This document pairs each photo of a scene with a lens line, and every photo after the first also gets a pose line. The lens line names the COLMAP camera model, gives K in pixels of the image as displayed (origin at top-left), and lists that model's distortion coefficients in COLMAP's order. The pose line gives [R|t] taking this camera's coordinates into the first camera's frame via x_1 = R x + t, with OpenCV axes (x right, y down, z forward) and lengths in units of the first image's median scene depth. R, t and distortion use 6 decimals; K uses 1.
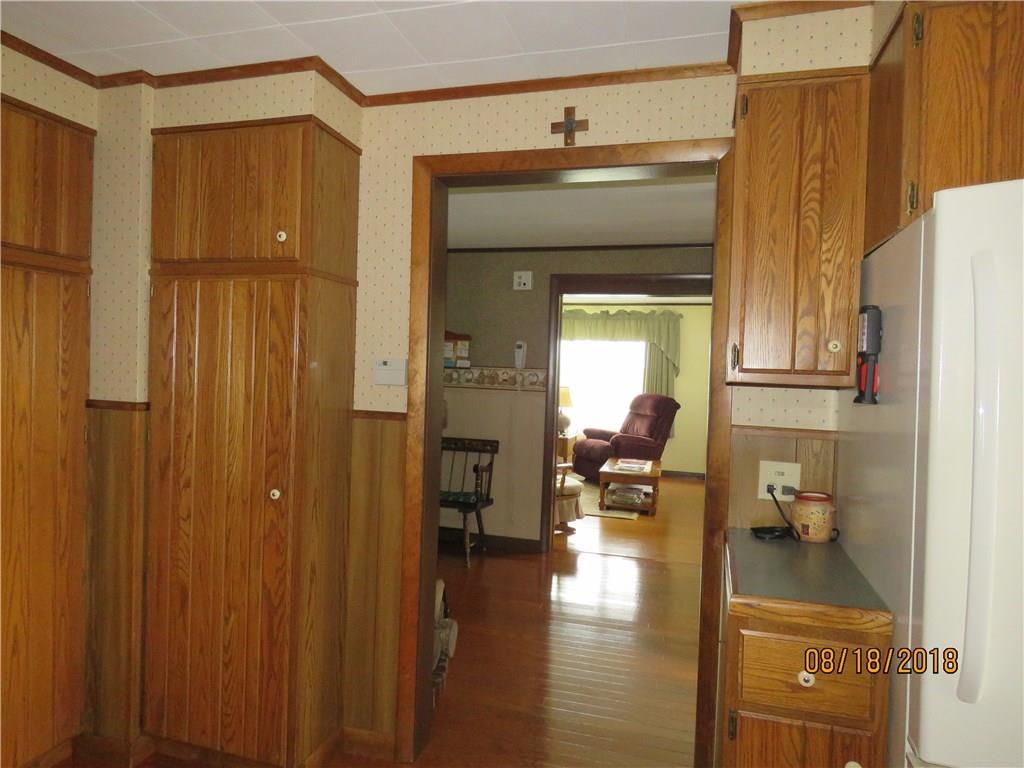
lens RADIAL K [[649.6, 0, 513.9], [0, 649.6, 375.8], [0, 0, 1]] dist [-0.032400, 0.009823]
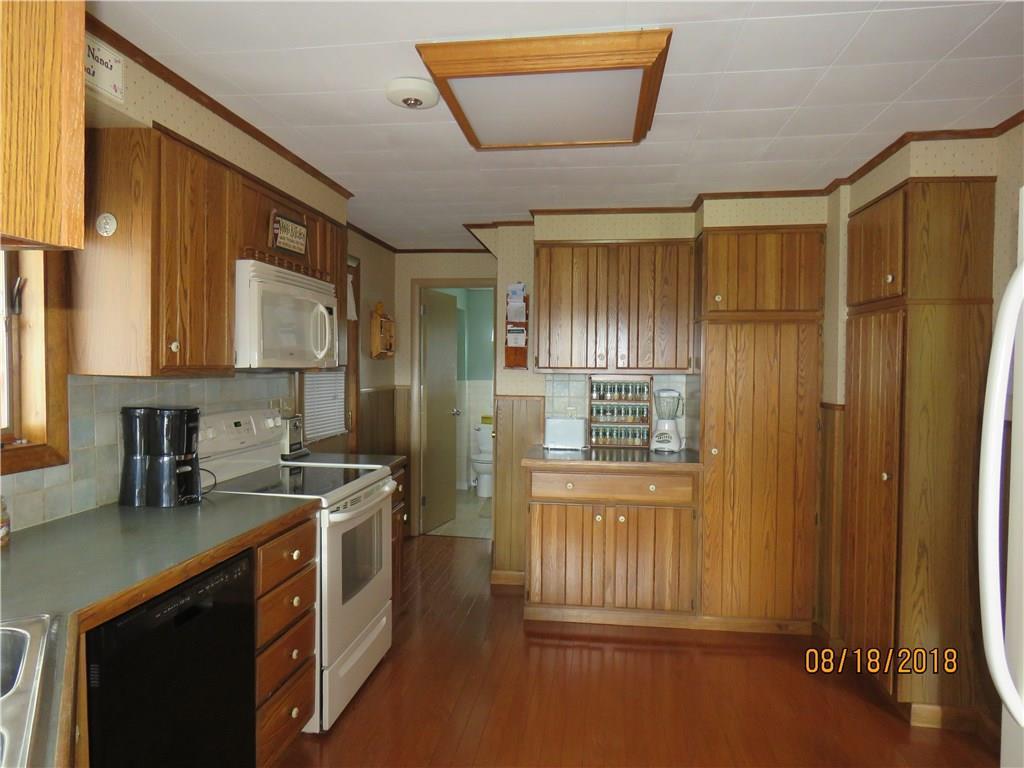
lens RADIAL K [[649.6, 0, 516.2], [0, 649.6, 383.3], [0, 0, 1]] dist [-0.032400, 0.009823]
pose [[0.158794, -0.007419, -0.987284, 0.746588], [-0.032428, 0.999393, -0.012725, 0.036343], [0.986779, 0.034036, 0.158457, 0.049145]]
